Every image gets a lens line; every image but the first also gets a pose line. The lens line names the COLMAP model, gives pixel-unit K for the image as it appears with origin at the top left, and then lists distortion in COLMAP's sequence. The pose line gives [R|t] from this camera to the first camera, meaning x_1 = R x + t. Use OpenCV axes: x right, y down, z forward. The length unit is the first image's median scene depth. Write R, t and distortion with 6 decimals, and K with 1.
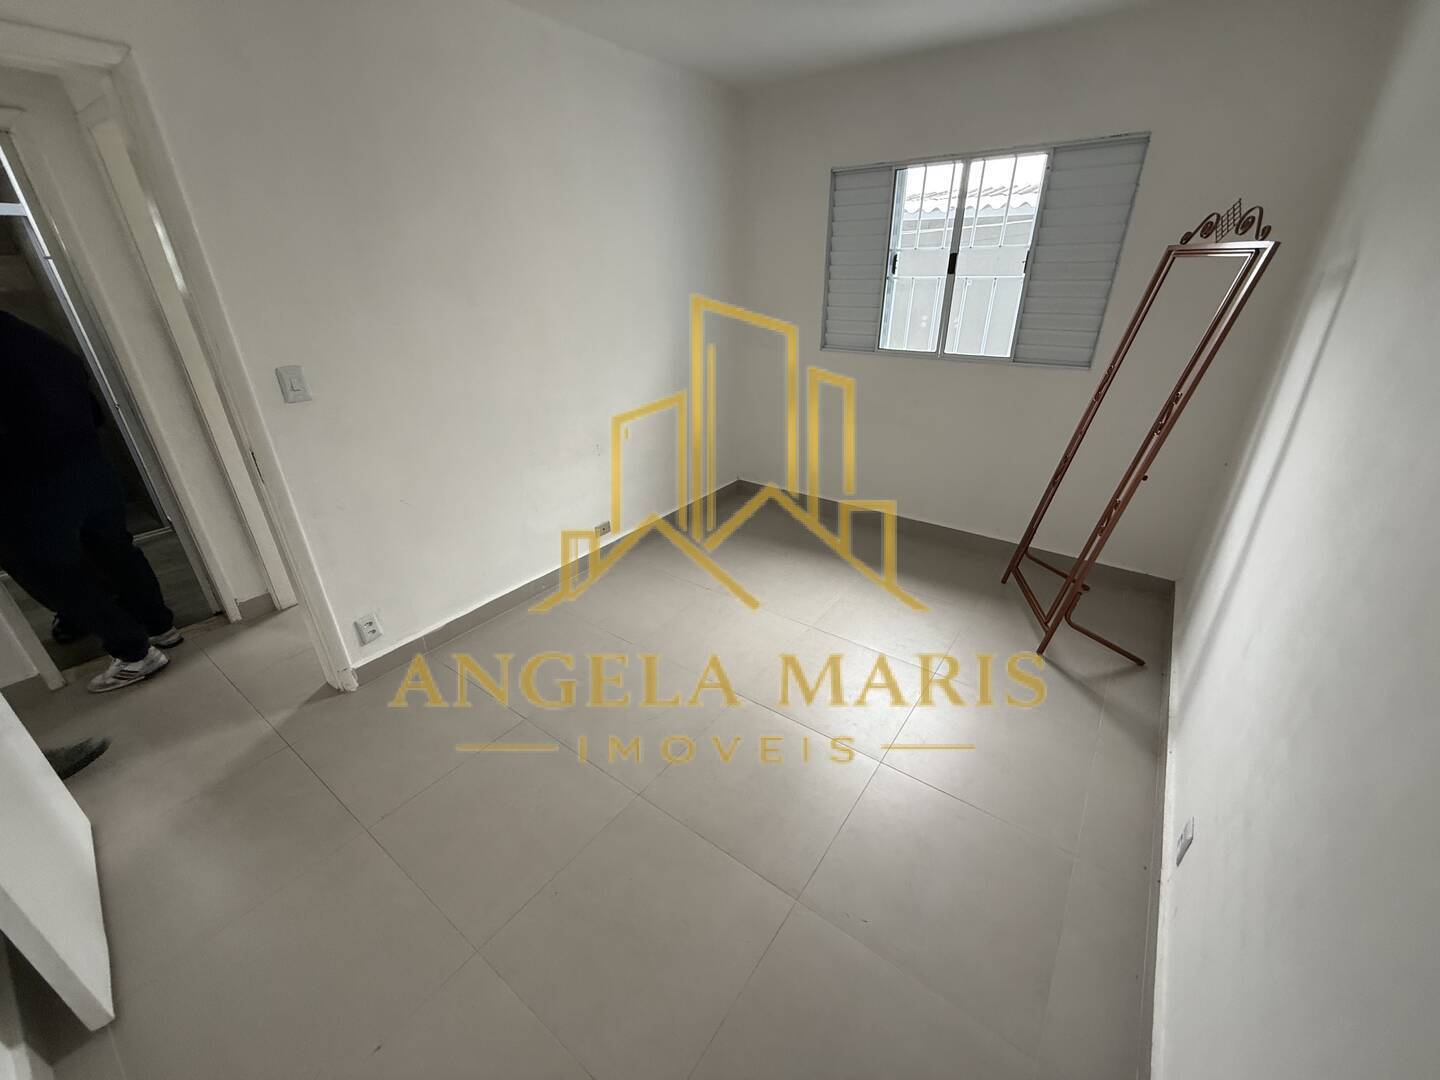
lens RADIAL K [[574.0, 0, 720.3], [0, 574.0, 539.1], [0, 0, 1]] dist [-0.002143, -0.000011]
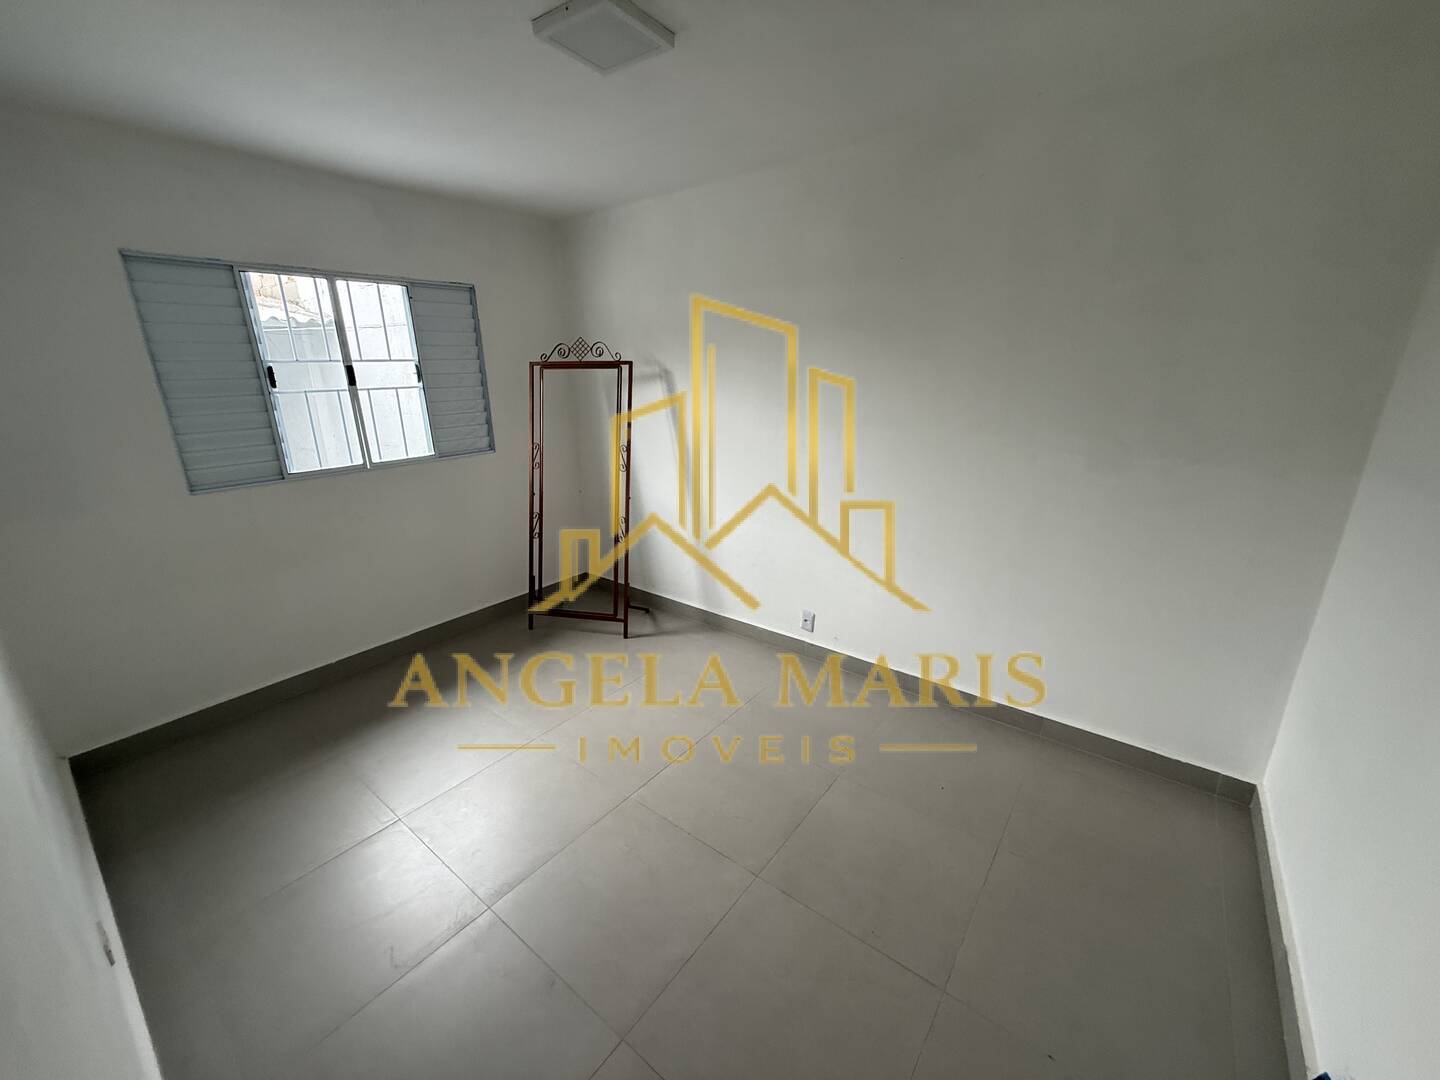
lens RADIAL K [[574.0, 0, 720.3], [0, 574.0, 539.1], [0, 0, 1]] dist [-0.002143, -0.000011]
pose [[0.024006, -0.282203, 0.959054, -0.595083], [0.437952, 0.865346, 0.243667, -0.206700], [-0.898678, 0.414170, 0.144365, 0.417992]]
